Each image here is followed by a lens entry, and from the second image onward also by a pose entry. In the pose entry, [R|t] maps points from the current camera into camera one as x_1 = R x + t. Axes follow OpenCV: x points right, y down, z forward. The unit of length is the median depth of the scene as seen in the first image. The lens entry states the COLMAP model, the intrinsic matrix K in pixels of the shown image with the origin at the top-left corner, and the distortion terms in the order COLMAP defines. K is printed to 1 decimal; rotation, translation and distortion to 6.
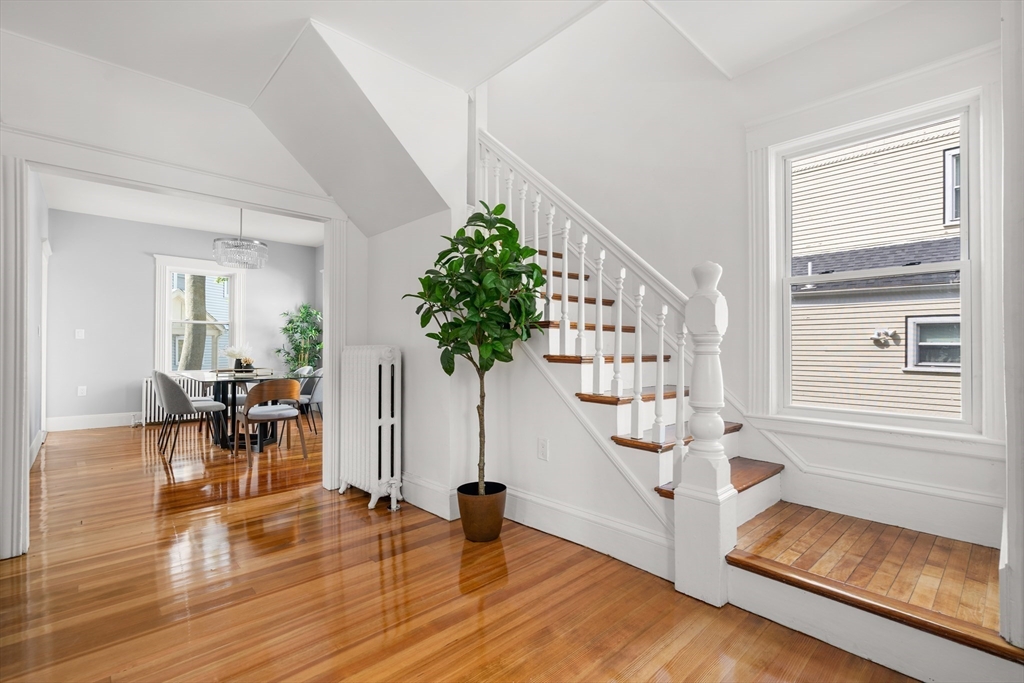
lens RADIAL K [[467.5, 0, 510.4], [0, 467.5, 344.0], [0, 0, 1]] dist [-0.003157, 0.000971]
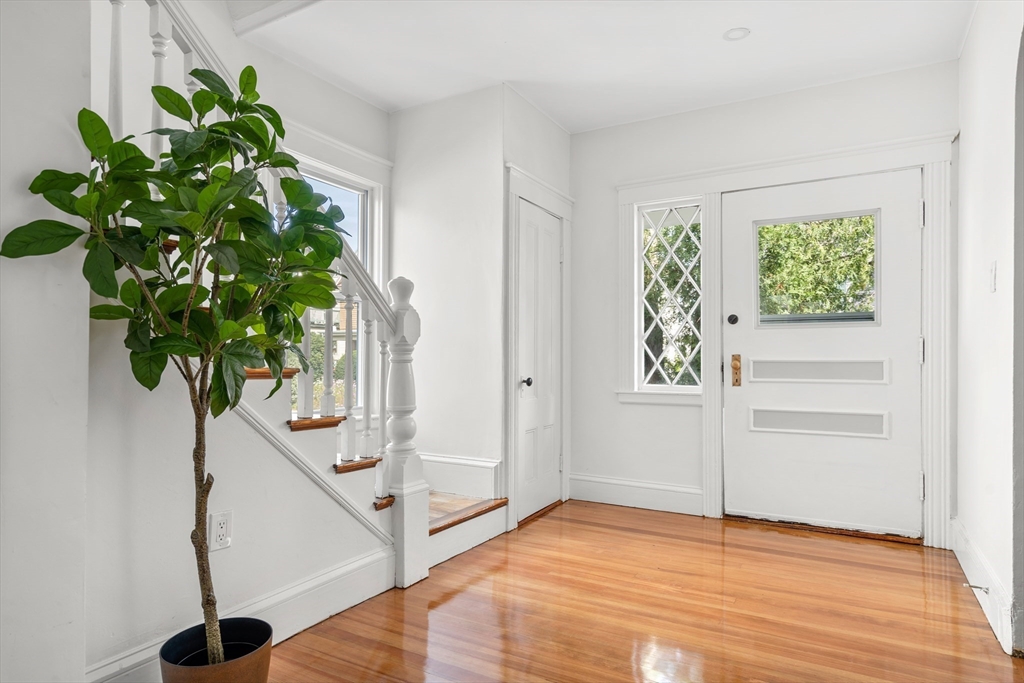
lens RADIAL K [[597.1, 0, 523.5], [0, 597.1, 355.6], [0, 0, 1]] dist [0.003649, 0.001003]
pose [[-0.323929, 0.001787, 0.946080, -0.806049], [-0.014871, 0.999865, -0.006981, 0.009799], [-0.945965, -0.016330, -0.323859, 0.960758]]
